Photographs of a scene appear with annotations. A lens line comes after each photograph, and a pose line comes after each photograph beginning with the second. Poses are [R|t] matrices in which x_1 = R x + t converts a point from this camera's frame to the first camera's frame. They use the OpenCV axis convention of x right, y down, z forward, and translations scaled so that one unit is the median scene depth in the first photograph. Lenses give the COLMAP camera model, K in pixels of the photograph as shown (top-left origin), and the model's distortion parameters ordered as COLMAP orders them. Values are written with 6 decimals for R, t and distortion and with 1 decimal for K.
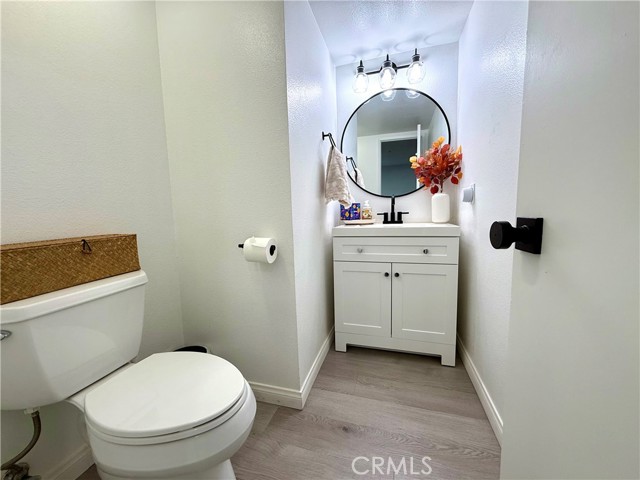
lens RADIAL K [[258.8, 0, 314.4], [0, 258.8, 235.1], [0, 0, 1]] dist [0.002703, 0.000256]
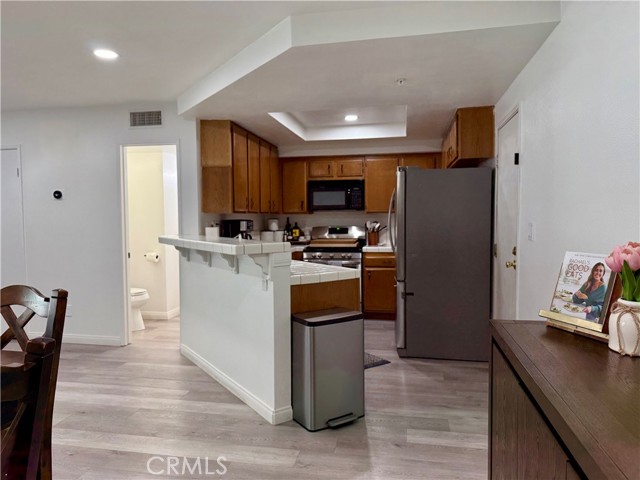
lens RADIAL K [[452.1, 0, 327.2], [0, 452.1, 238.1], [0, 0, 1]] dist [0.007069, -0.034784]
pose [[0.990413, 0.020732, 0.136575, 0.836262], [-0.014830, 0.998917, -0.044092, 0.035372], [-0.137341, 0.041644, 0.989648, -3.474071]]
